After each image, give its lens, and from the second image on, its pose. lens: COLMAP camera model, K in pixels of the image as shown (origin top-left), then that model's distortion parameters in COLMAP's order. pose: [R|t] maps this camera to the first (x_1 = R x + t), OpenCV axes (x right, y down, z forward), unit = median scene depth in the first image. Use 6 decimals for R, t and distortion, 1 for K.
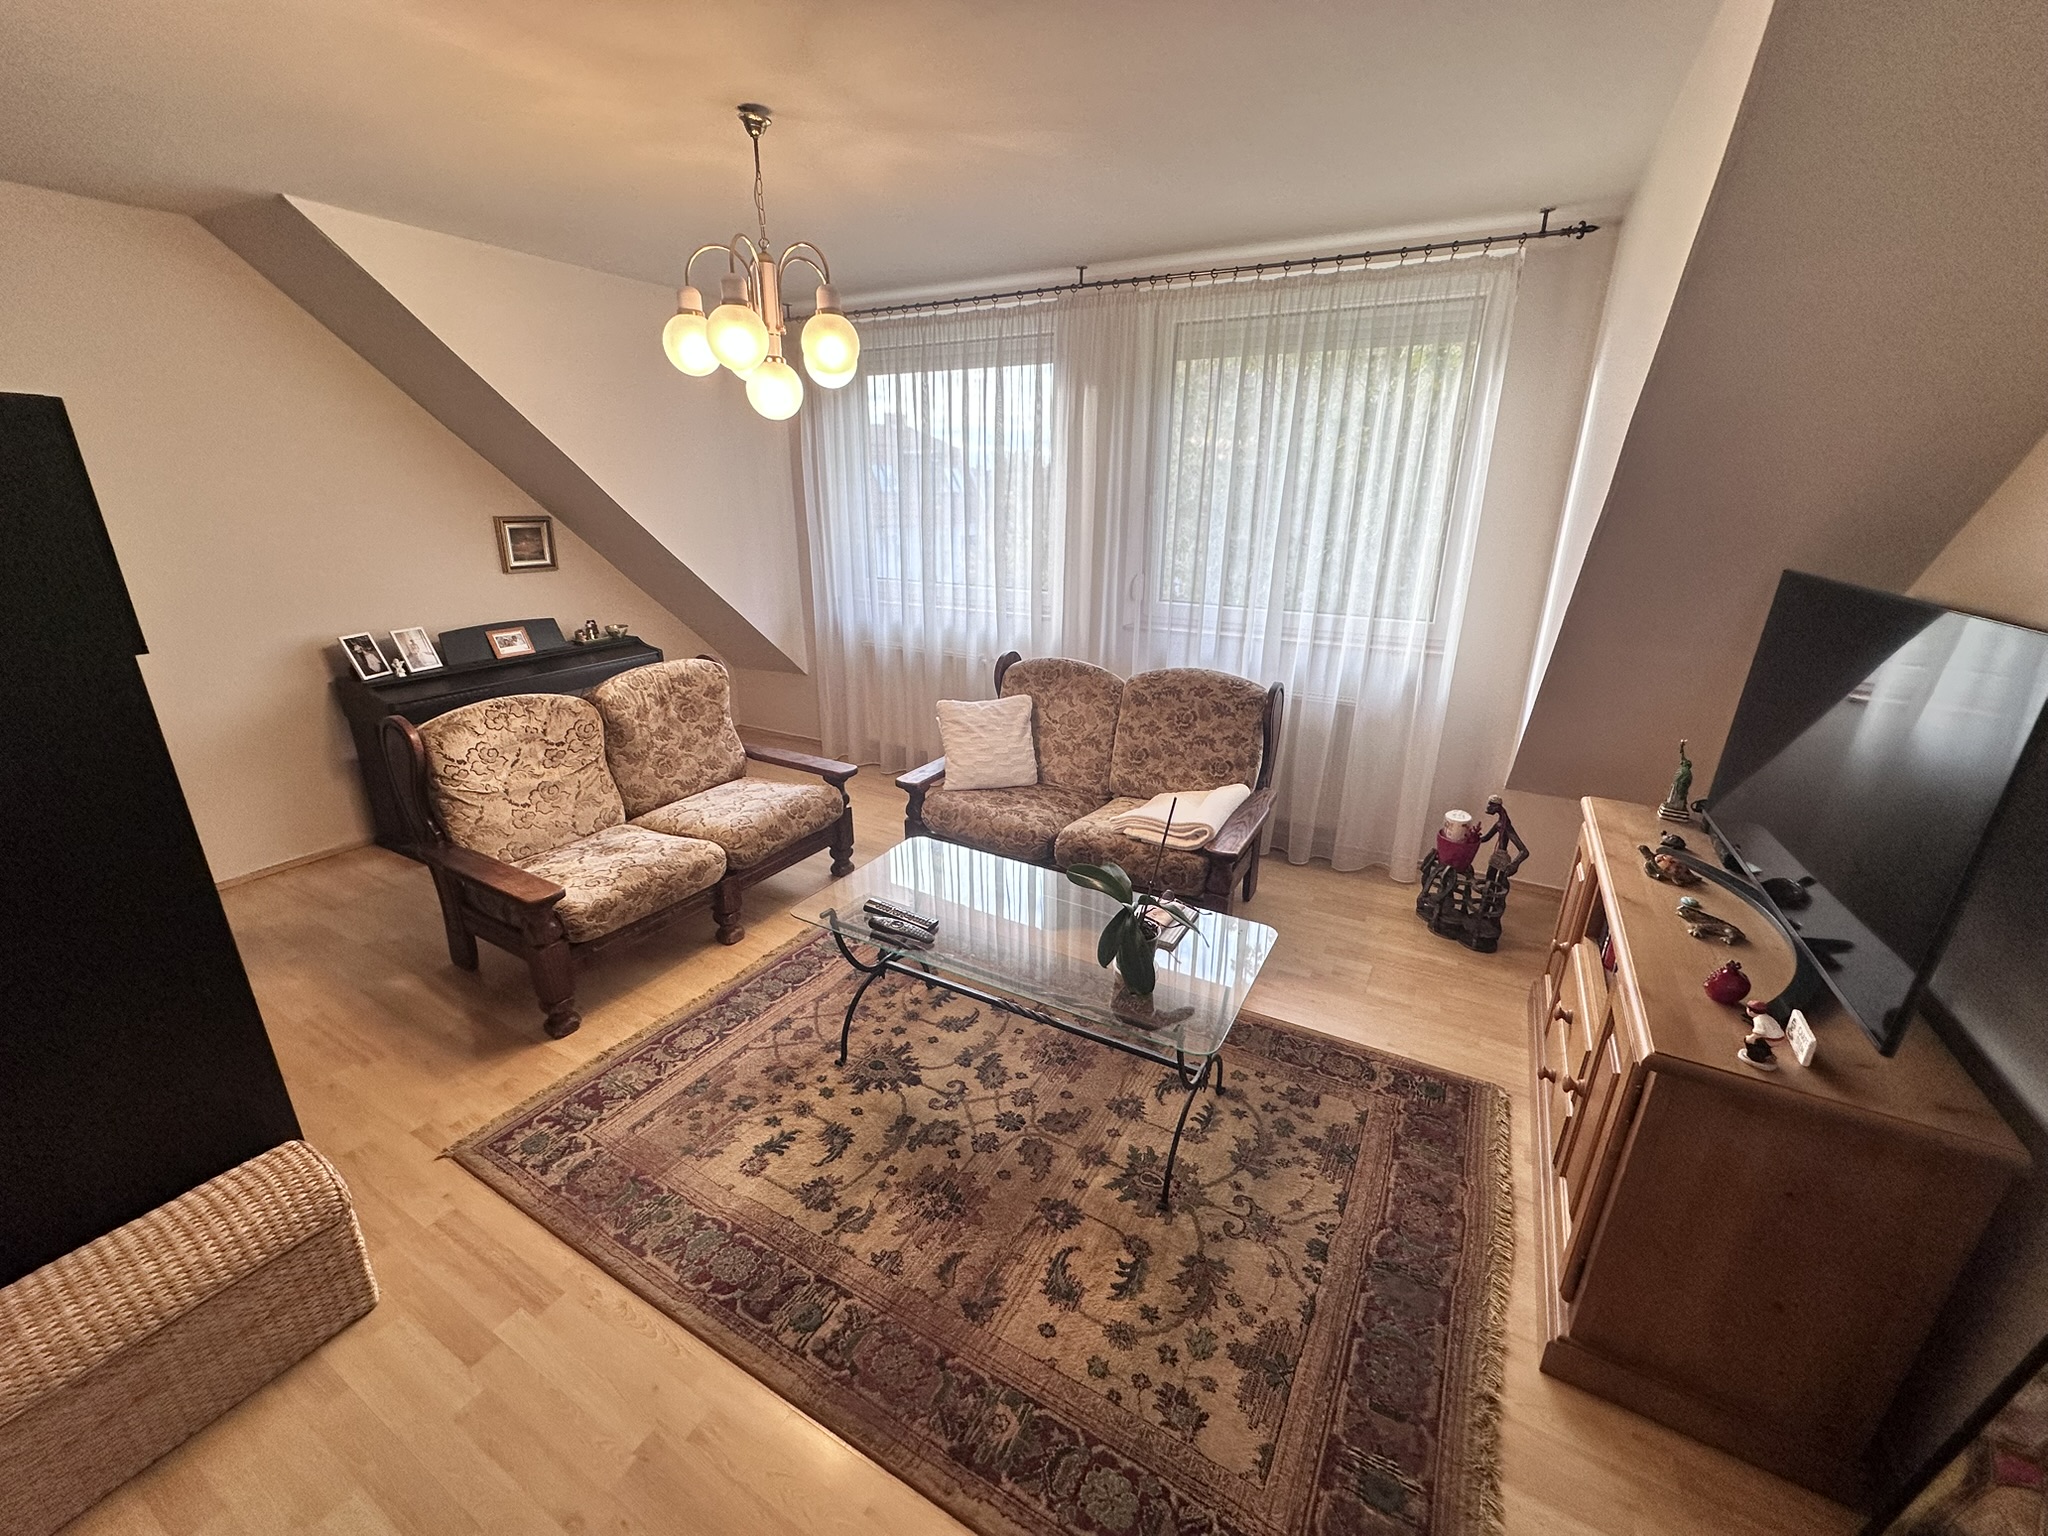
lens RADIAL K [[812.8, 0, 1020.1], [0, 812.8, 765.8], [0, 0, 1]] dist [-0.001216, 0.000276]
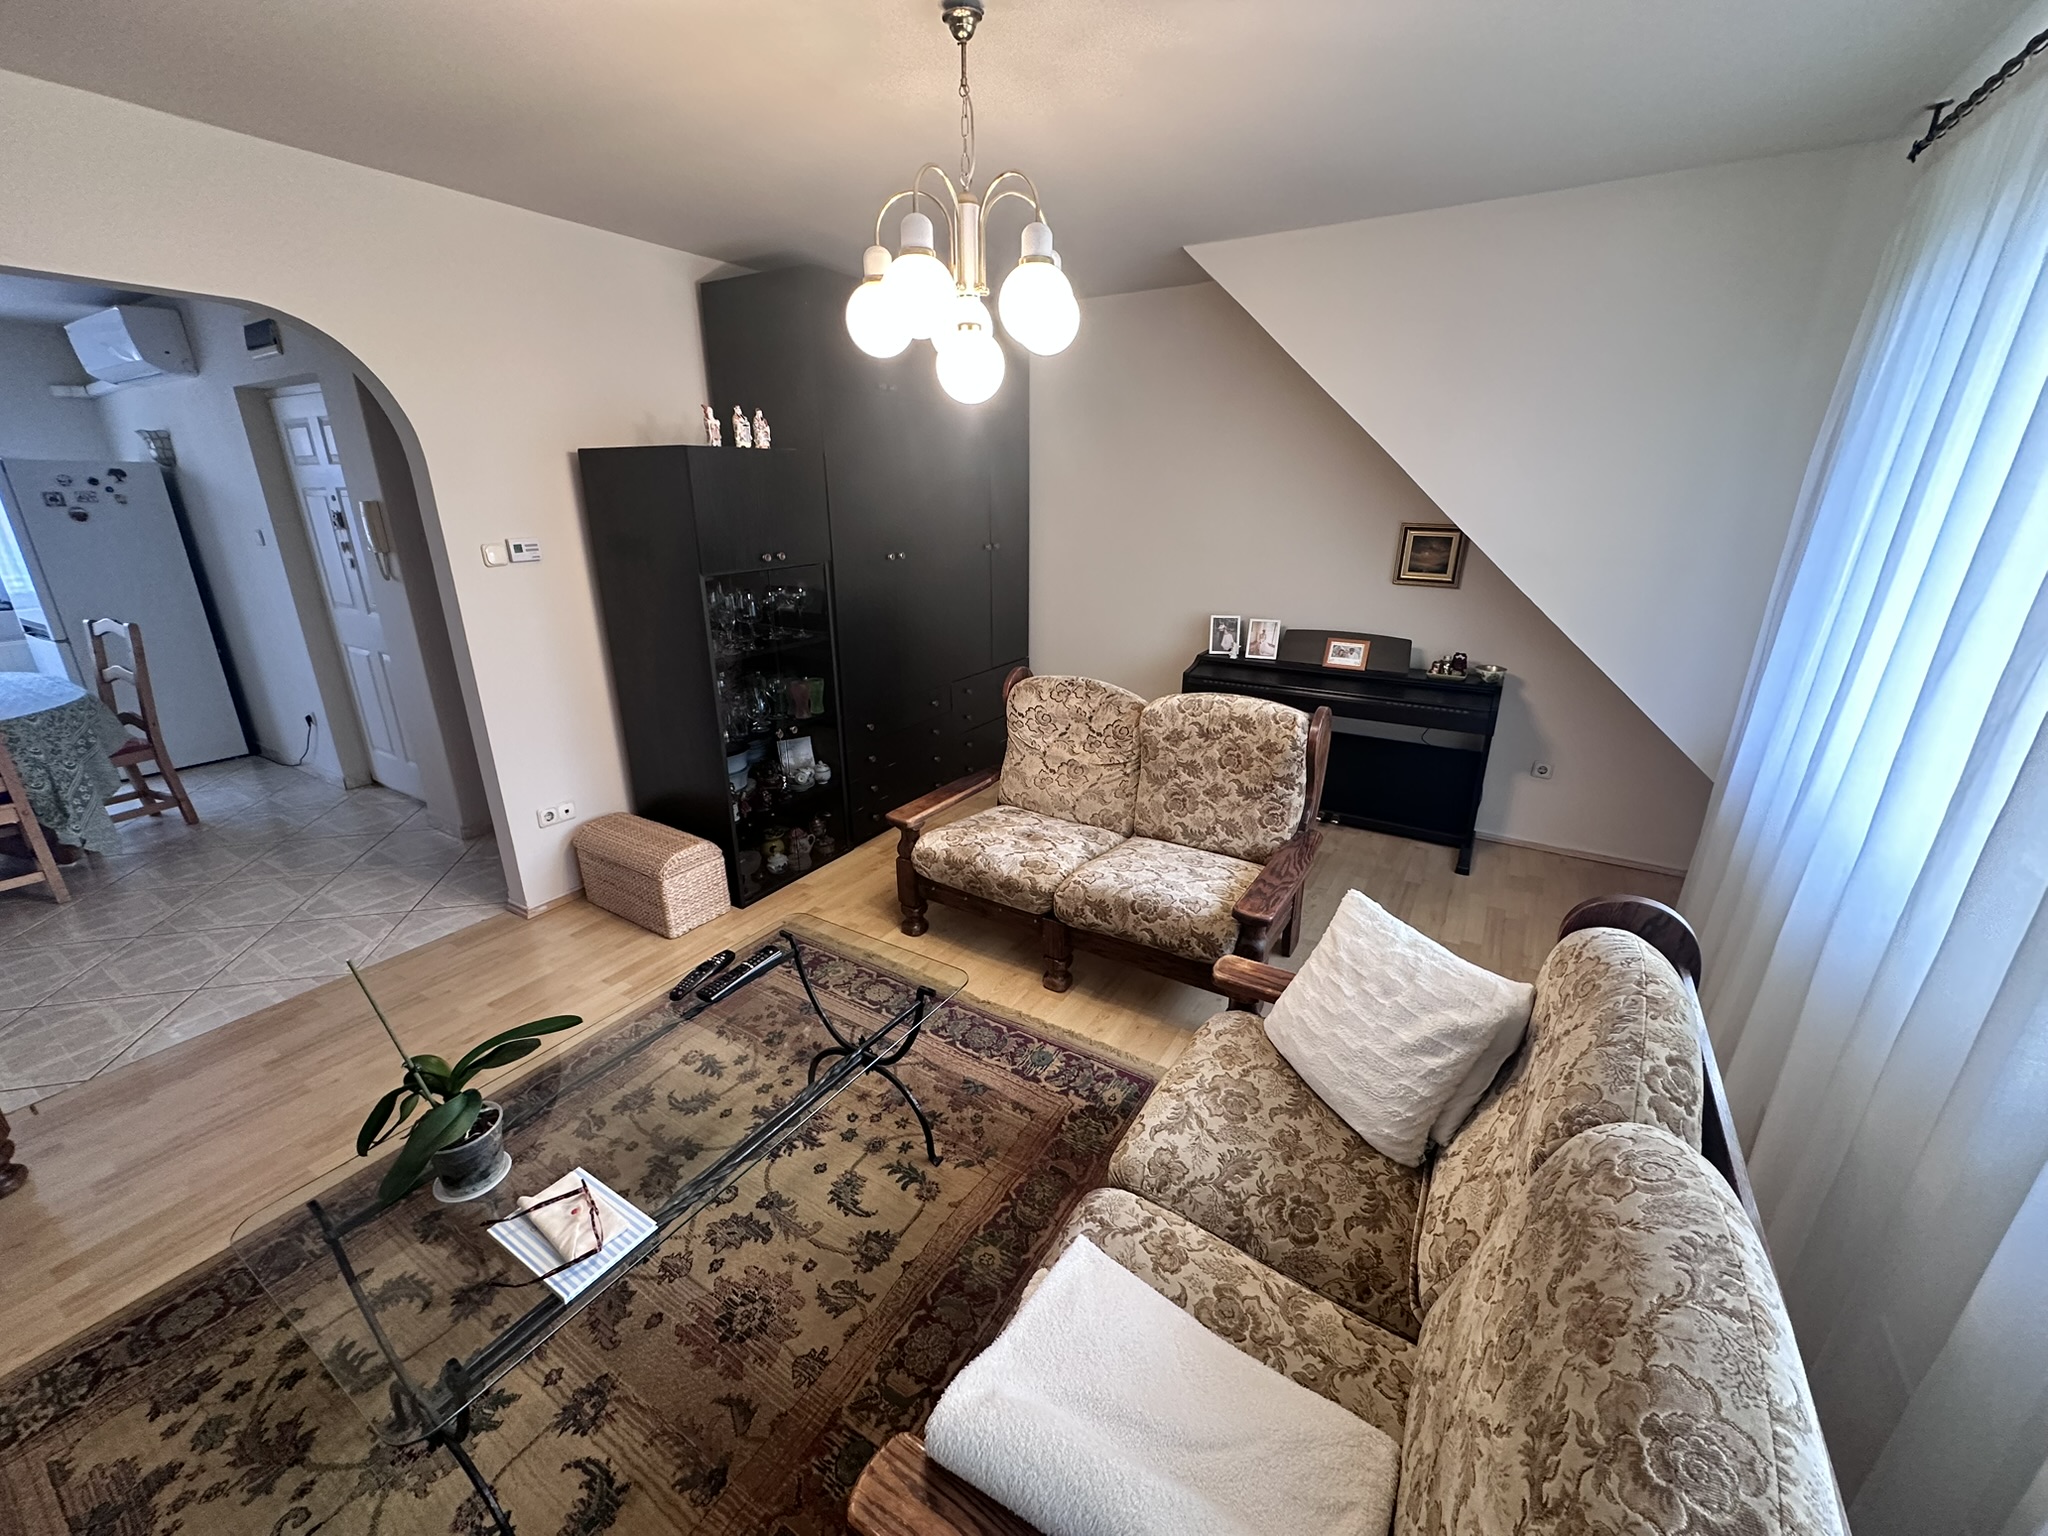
lens RADIAL K [[812.8, 0, 1020.1], [0, 812.8, 765.8], [0, 0, 1]] dist [-0.001216, 0.000276]
pose [[-0.035364, 0.317804, -0.947497, 0.487567], [-0.323359, 0.893450, 0.311745, -0.313553], [0.945615, 0.317406, 0.071169, 0.930513]]
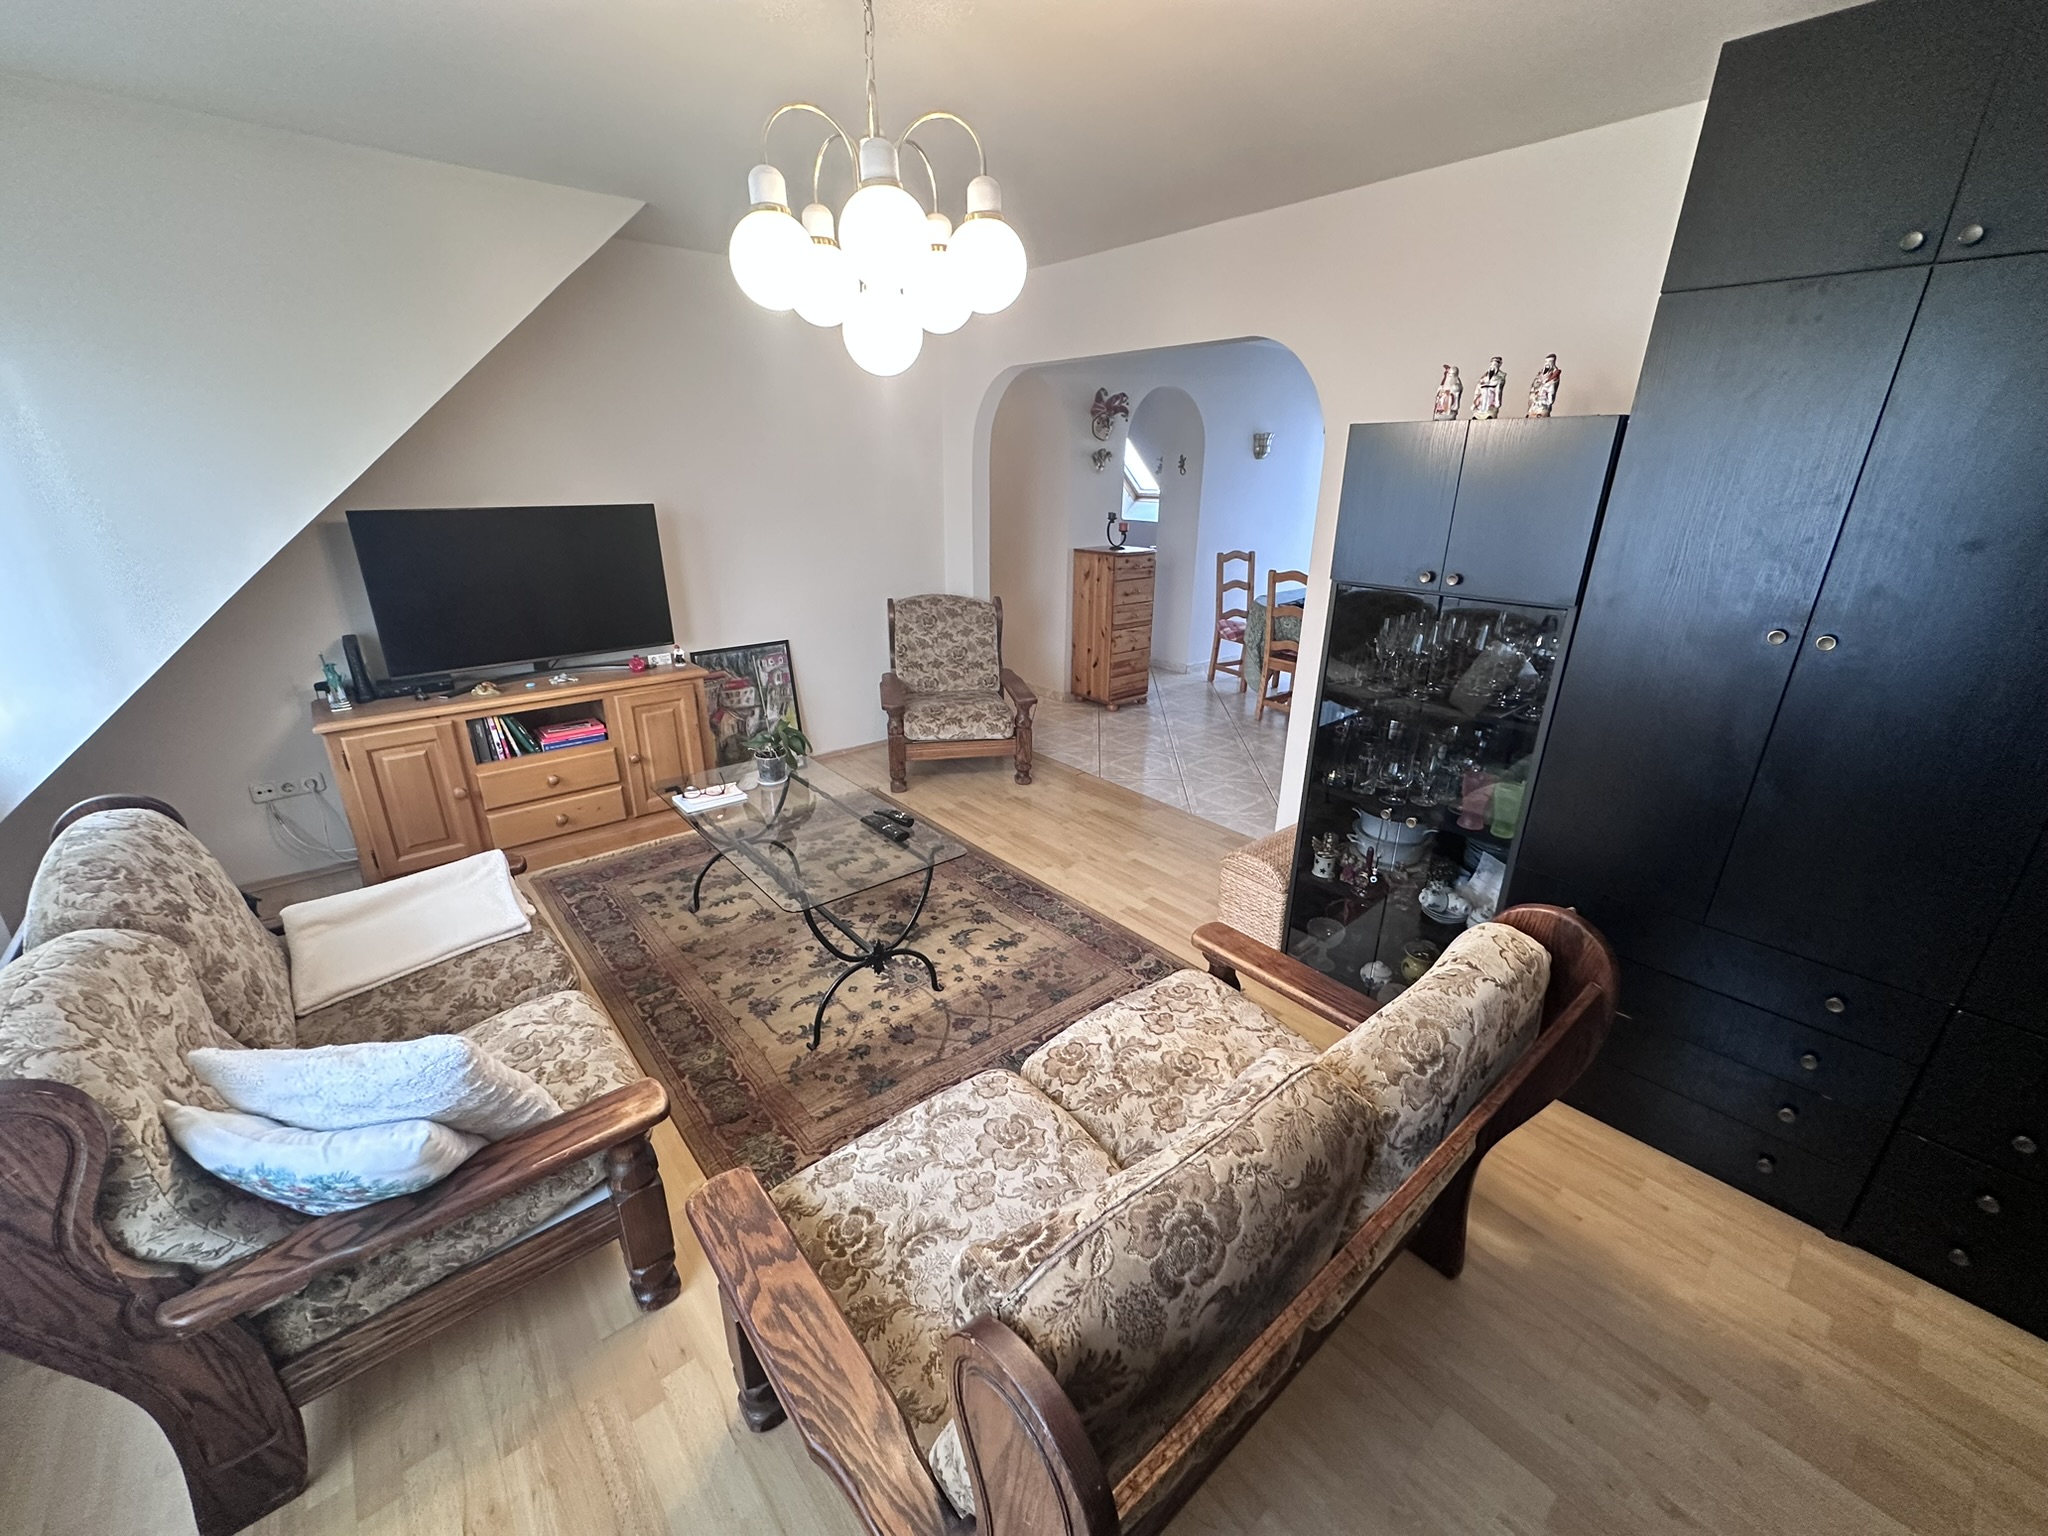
lens RADIAL K [[812.8, 0, 1020.1], [0, 812.8, 765.8], [0, 0, 1]] dist [-0.001216, 0.000276]
pose [[-0.938841, -0.133975, 0.317219, -0.568694], [0.096935, 0.781133, 0.616794, -0.491535], [-0.330425, 0.609821, -0.720374, 1.408201]]
